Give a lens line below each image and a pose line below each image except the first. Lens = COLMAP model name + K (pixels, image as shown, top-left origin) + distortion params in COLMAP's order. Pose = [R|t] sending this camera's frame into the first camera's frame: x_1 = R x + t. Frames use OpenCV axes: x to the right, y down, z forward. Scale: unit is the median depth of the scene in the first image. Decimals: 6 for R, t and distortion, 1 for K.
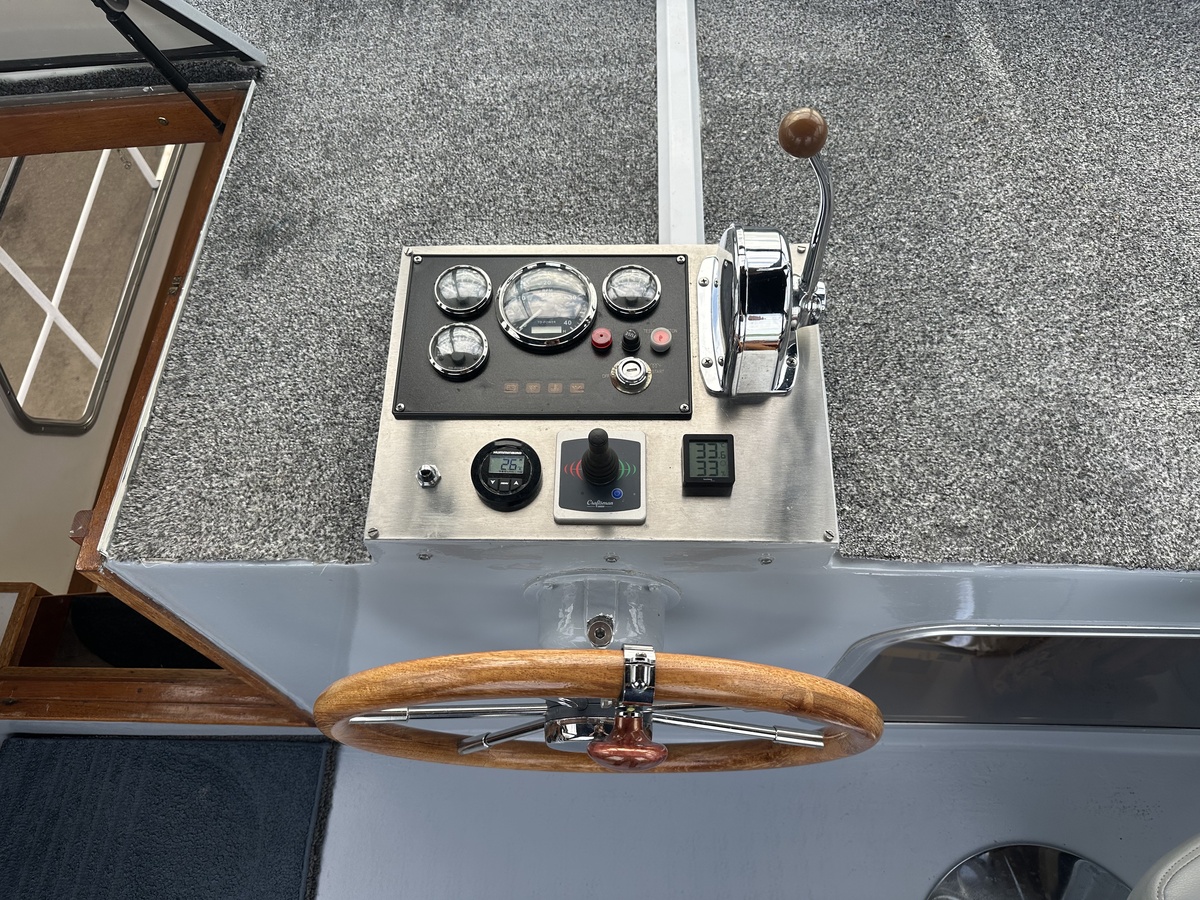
lens RADIAL K [[846.0, 0, 600.0], [0, 846.0, 450.0], [0, 0, 1]] dist [0.001664, 0.000966]
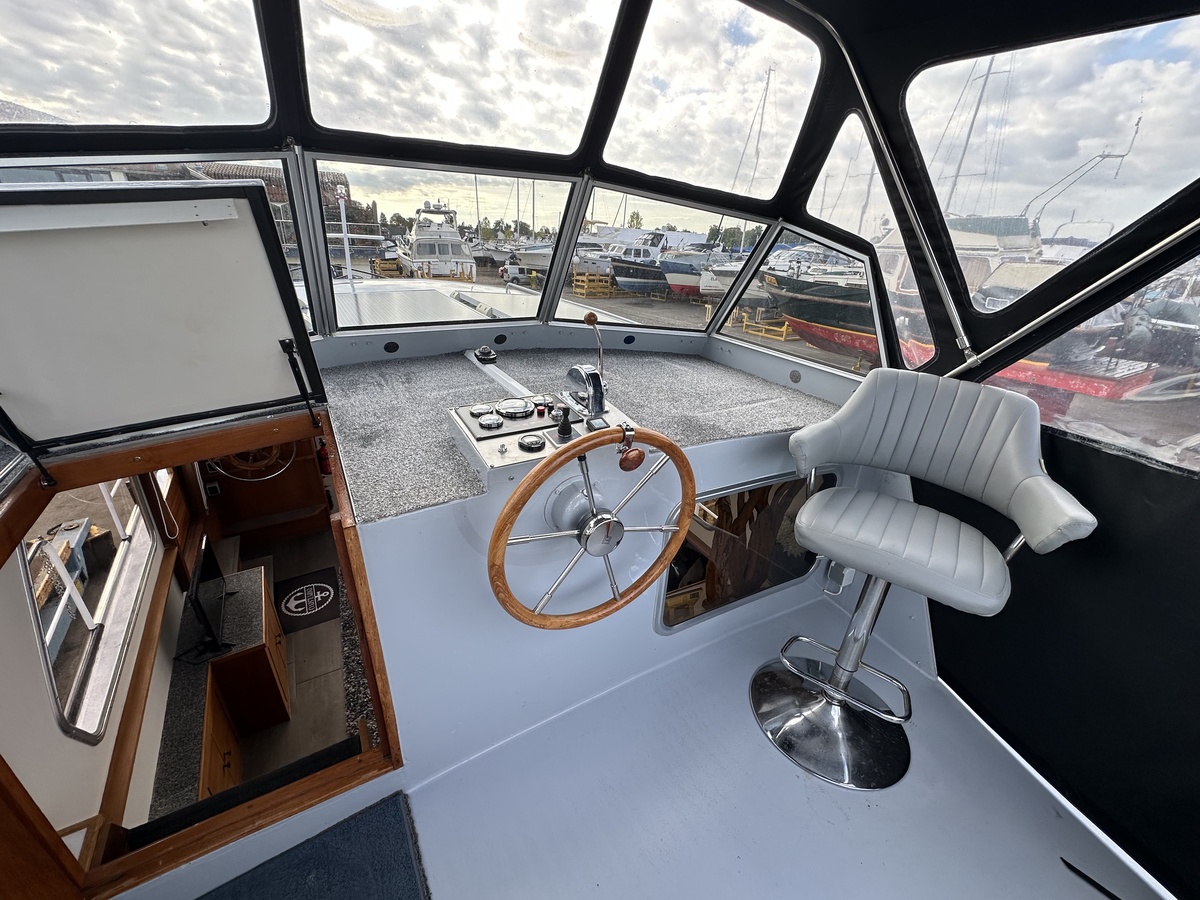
lens RADIAL K [[495.8, 0, 594.3], [0, 495.8, 447.1], [0, 0, 1]] dist [-0.000959, 0.000157]
pose [[0.853077, -0.164029, 0.495333, -0.505656], [0.426367, 0.766361, -0.480523, 0.611836], [-0.300784, 0.621117, 0.723701, -0.096675]]
